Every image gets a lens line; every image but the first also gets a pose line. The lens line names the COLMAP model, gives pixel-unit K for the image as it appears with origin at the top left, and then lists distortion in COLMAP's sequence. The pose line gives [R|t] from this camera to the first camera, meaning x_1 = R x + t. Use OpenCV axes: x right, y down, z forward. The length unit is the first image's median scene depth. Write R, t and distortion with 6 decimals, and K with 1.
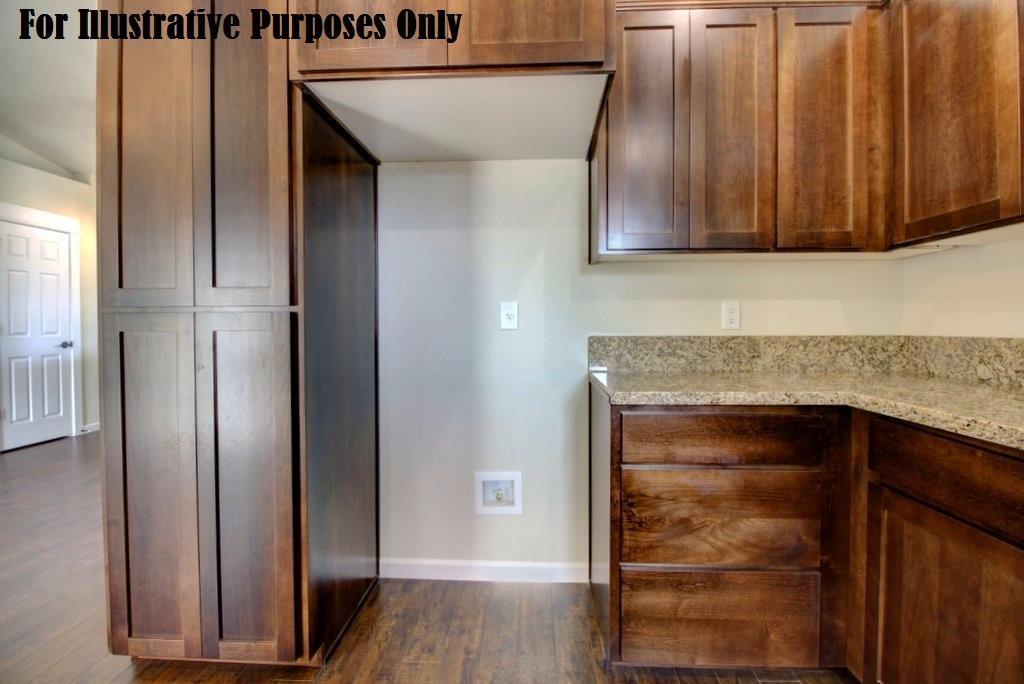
lens RADIAL K [[479.4, 0, 516.0], [0, 479.4, 334.2], [0, 0, 1]] dist [-0.000333, -0.014292]
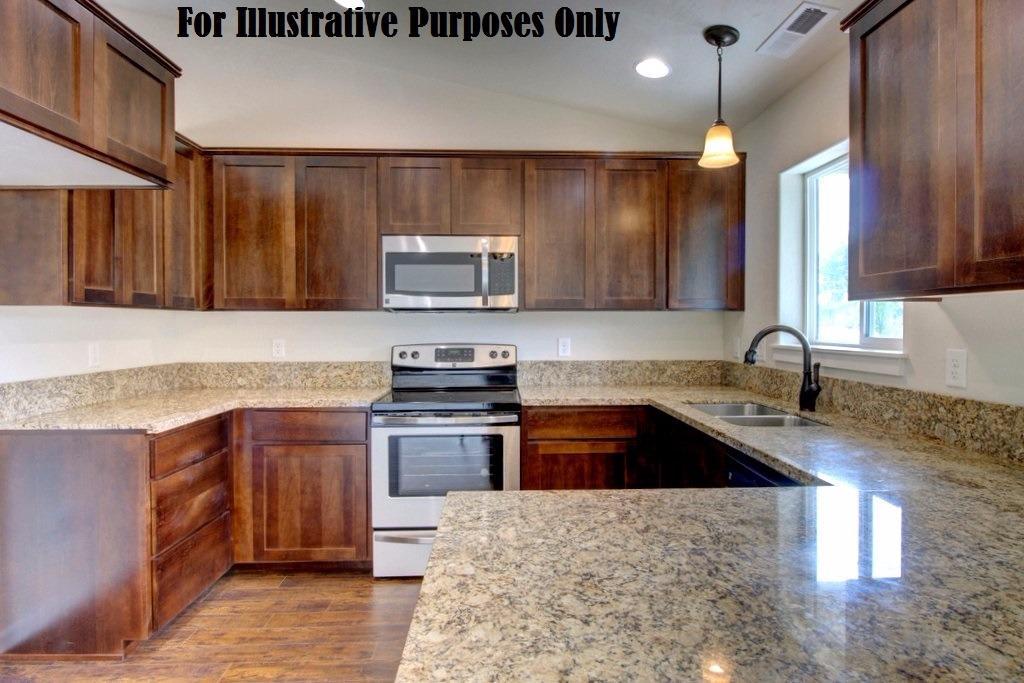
lens RADIAL K [[571.1, 0, 516.4], [0, 571.1, 333.0], [0, 0, 1]] dist [0.000349, -0.008127]
pose [[-0.078703, -0.012546, 0.996819, -1.169486], [0.019243, 0.999715, 0.014101, -0.107281], [-0.996712, 0.020292, -0.078440, 0.117690]]
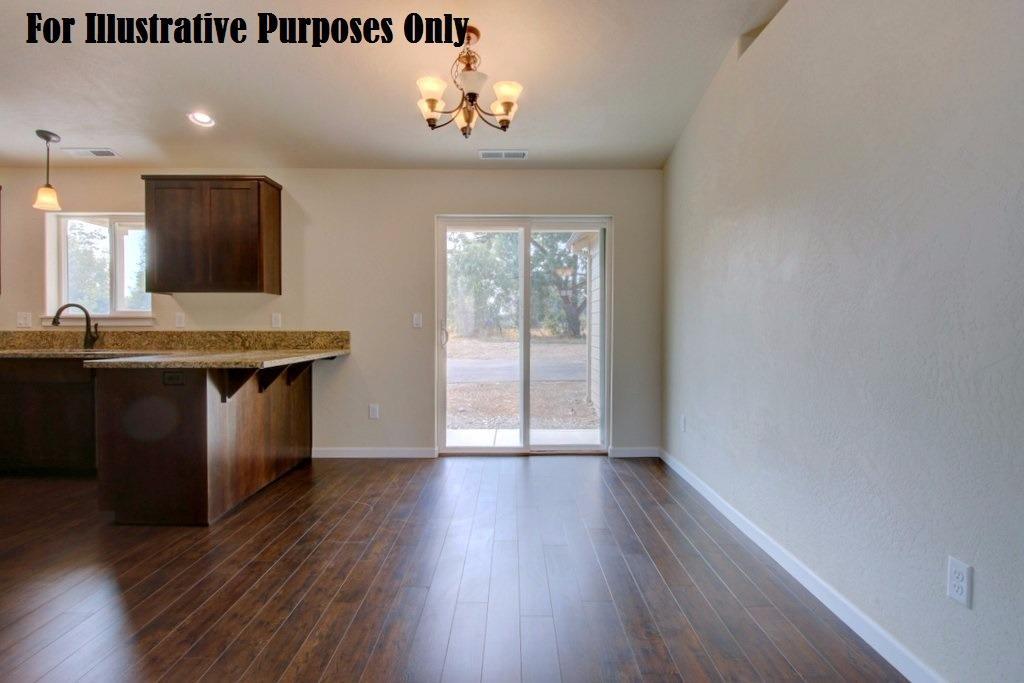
lens RADIAL K [[531.1, 0, 512.0], [0, 531.1, 341.5], [0, 0, 1]] dist [-0.000416, -0.000256]
pose [[-0.999235, 0.002256, -0.039038, -1.713146], [0.000439, 0.998918, 0.046498, -0.029963], [0.039101, 0.046446, -0.998155, 1.892105]]
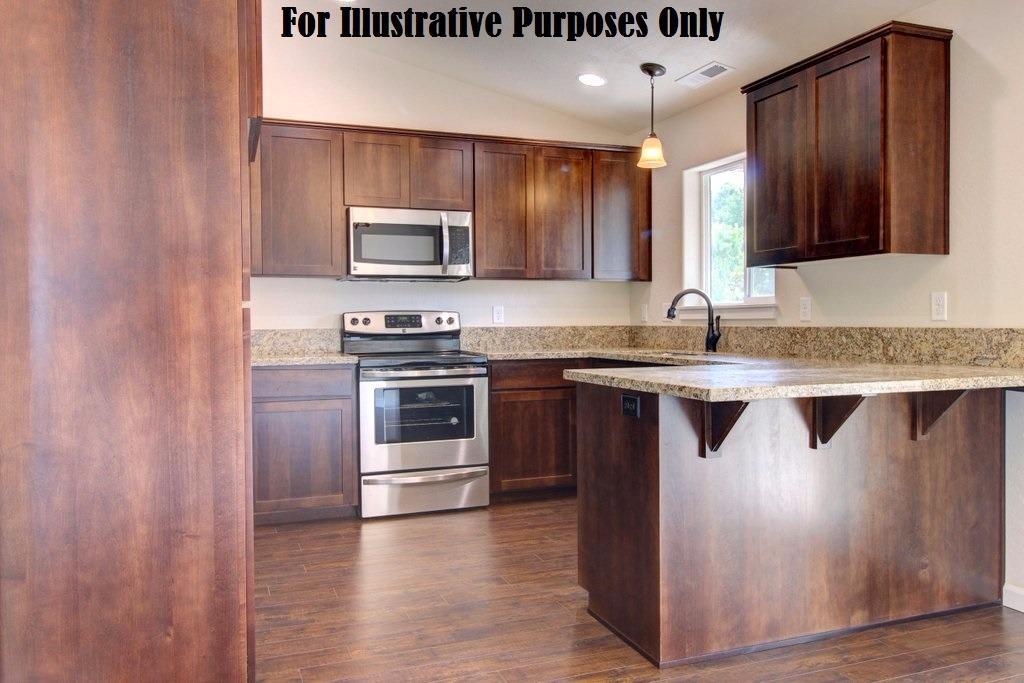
lens RADIAL K [[809.4, 0, 514.1], [0, 809.4, 337.1], [0, 0, 1]] dist [0.004815, 0.002418]
pose [[-0.393393, -0.013318, 0.919274, -2.068948], [0.025191, 0.999363, 0.025259, -0.013158], [-0.919025, 0.033094, -0.392807, 0.980356]]
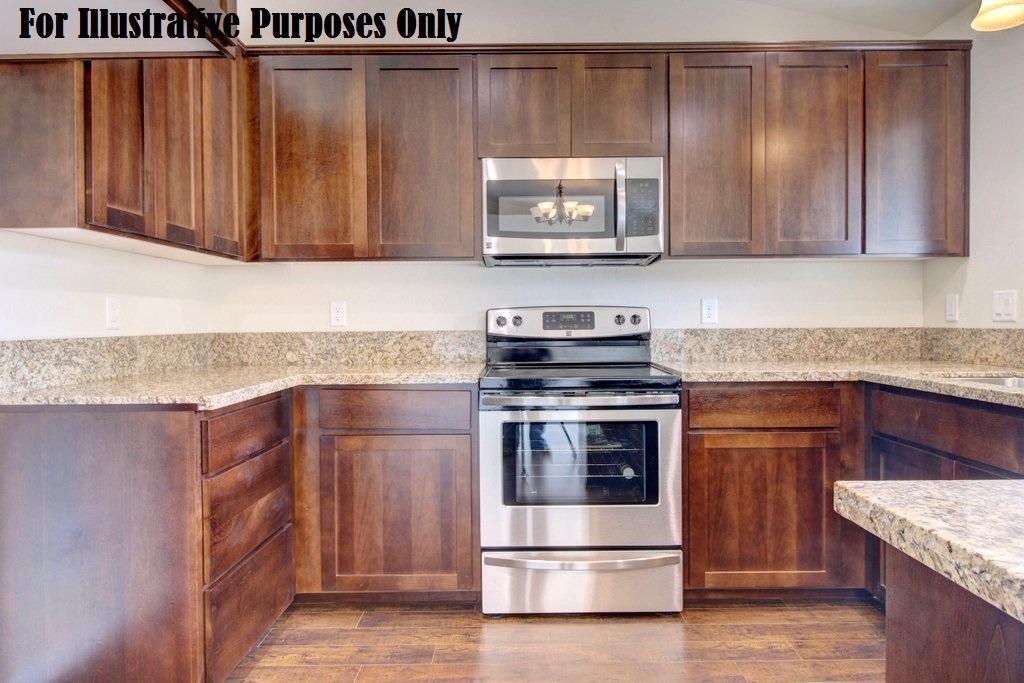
lens RADIAL K [[635.1, 0, 515.9], [0, 635.1, 332.8], [0, 0, 1]] dist [0.000469, -0.001867]
pose [[-0.039767, -0.014959, 0.999097, -0.842308], [0.024890, 0.999563, 0.015957, -0.004087], [-0.998899, 0.025502, -0.039378, 0.386757]]
